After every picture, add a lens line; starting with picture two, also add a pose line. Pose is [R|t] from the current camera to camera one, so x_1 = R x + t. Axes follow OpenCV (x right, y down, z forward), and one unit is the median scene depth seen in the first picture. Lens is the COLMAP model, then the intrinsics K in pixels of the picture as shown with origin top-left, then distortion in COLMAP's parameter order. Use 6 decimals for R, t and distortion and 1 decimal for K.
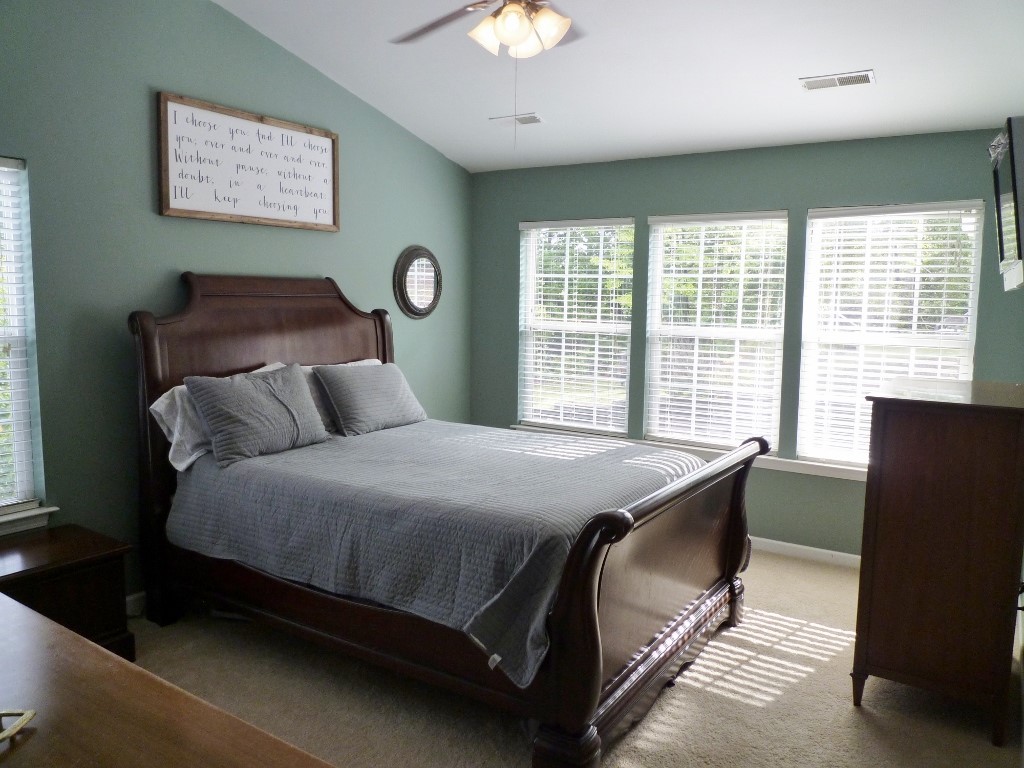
lens RADIAL K [[754.8, 0, 512.4], [0, 754.8, 380.8], [0, 0, 1]] dist [0.003230, -0.060417]
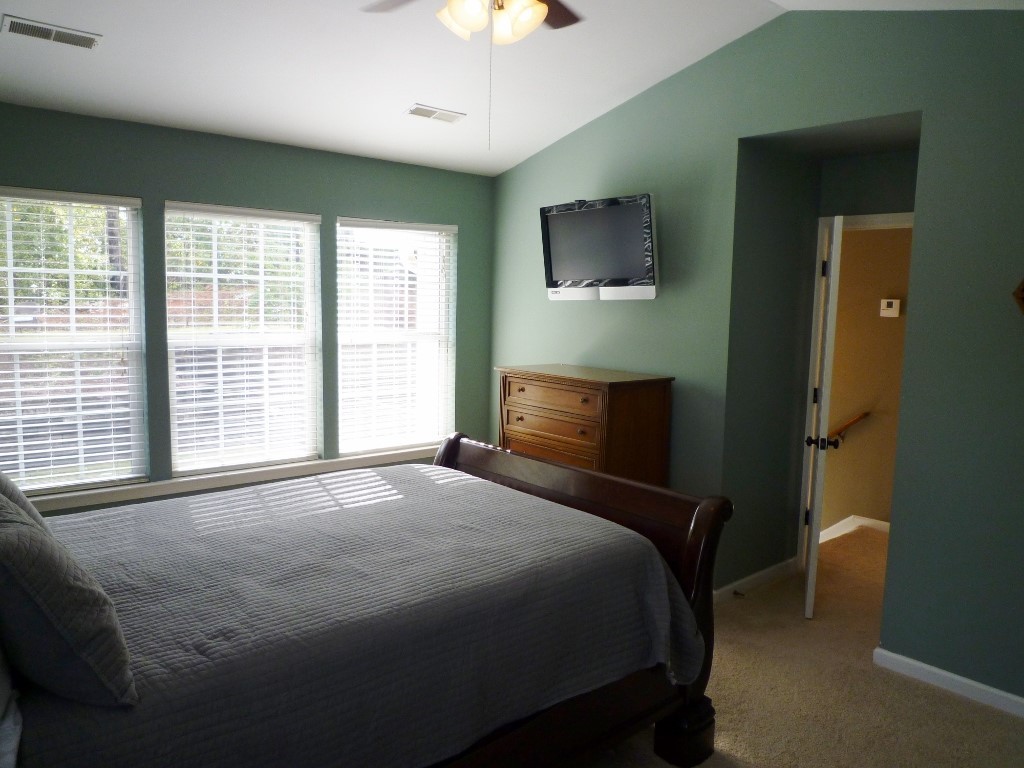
lens RADIAL K [[754.8, 0, 512.4], [0, 754.8, 380.8], [0, 0, 1]] dist [0.003230, -0.060417]
pose [[0.275498, -0.108674, 0.955139, -0.581068], [0.090412, 0.992114, 0.086803, -0.075328], [-0.957041, 0.062442, 0.283151, 0.510487]]
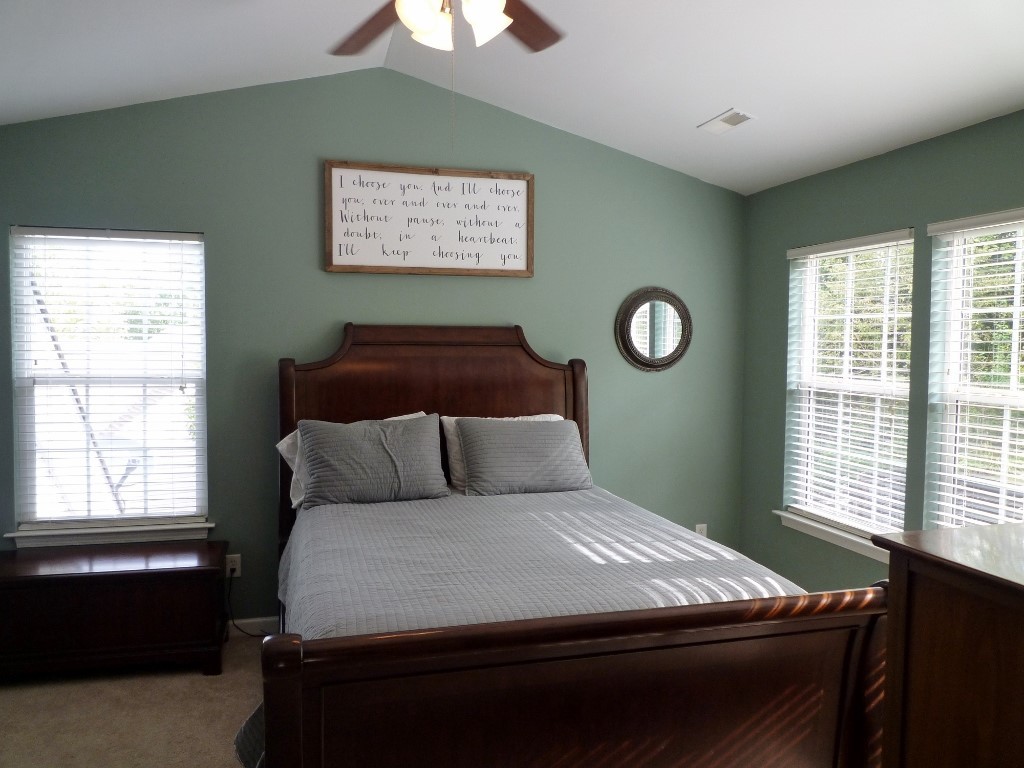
lens RADIAL K [[754.8, 0, 512.4], [0, 754.8, 380.8], [0, 0, 1]] dist [0.003230, -0.060417]
pose [[0.754418, 0.023593, -0.655970, 0.398869], [-0.070347, 0.996504, -0.045063, -0.026536], [0.652614, 0.080142, 0.753440, 0.309065]]
